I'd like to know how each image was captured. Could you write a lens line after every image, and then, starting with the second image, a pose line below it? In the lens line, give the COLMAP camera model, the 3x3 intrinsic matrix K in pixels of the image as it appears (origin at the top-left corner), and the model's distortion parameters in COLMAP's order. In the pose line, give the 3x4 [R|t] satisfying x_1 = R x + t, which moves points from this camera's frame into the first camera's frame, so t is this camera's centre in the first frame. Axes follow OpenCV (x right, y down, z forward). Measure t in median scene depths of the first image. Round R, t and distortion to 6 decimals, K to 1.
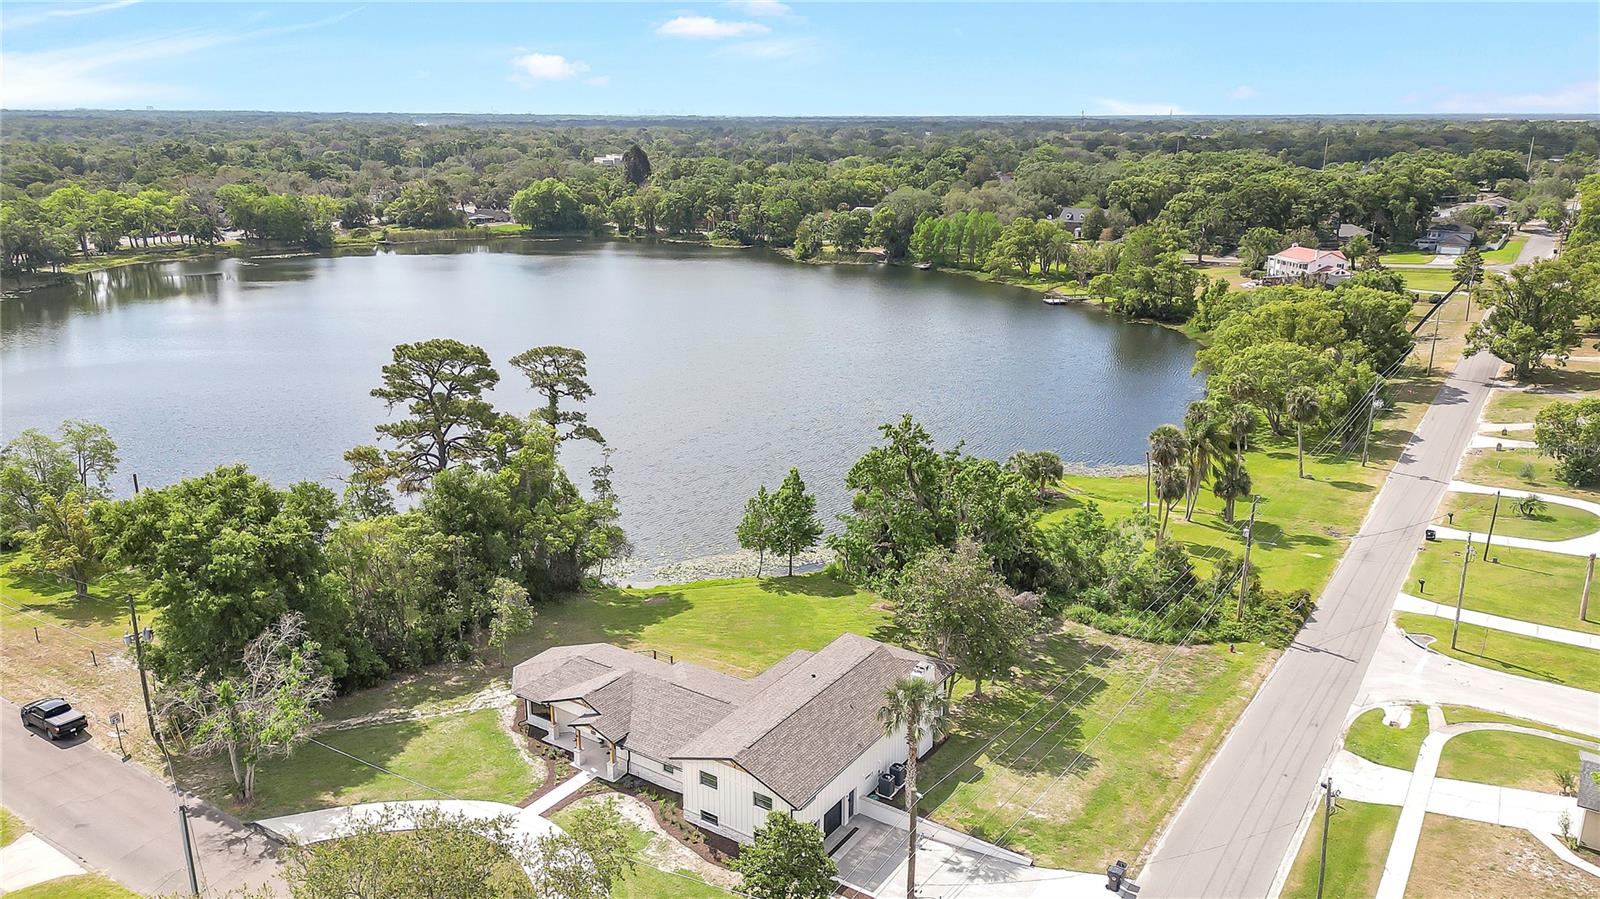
lens RADIAL K [[1157.4, 0, 816.2], [0, 1157.4, 444.6], [0, 0, 1]] dist [0.056834, -0.060686]
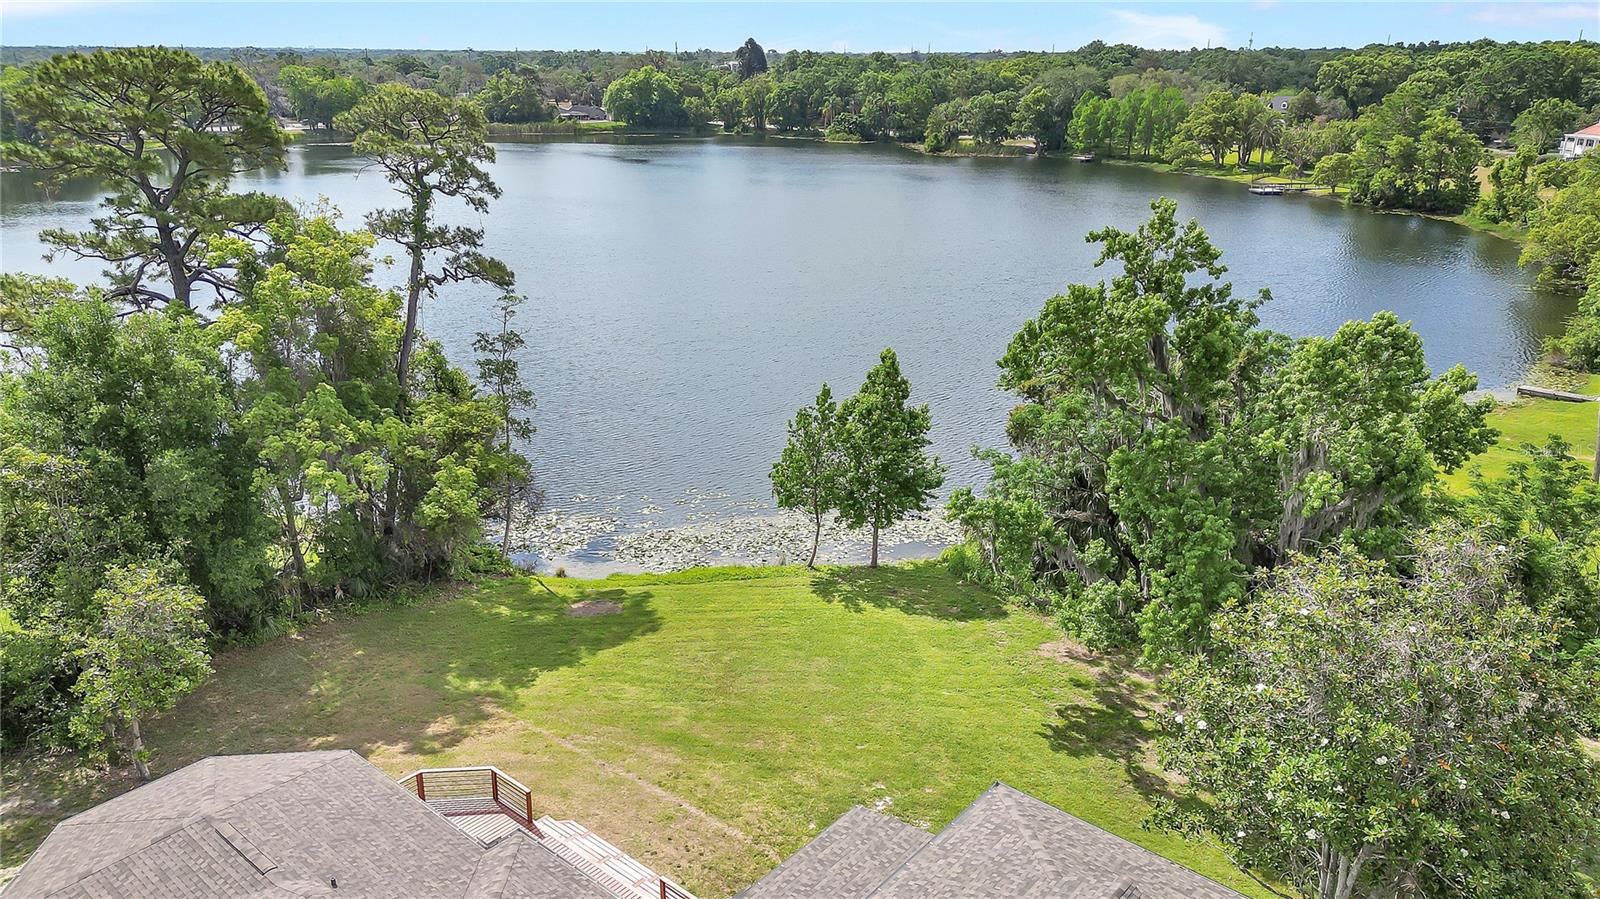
lens RADIAL K [[1157.4, 0, 798.9], [0, 1157.4, 446.6], [0, 0, 1]] dist [0.056834, -0.060686]
pose [[0.991890, 0.037608, -0.121404, 0.004532], [-0.031648, 0.998215, 0.050655, 0.036851], [0.123093, -0.046402, 0.991310, 0.500911]]
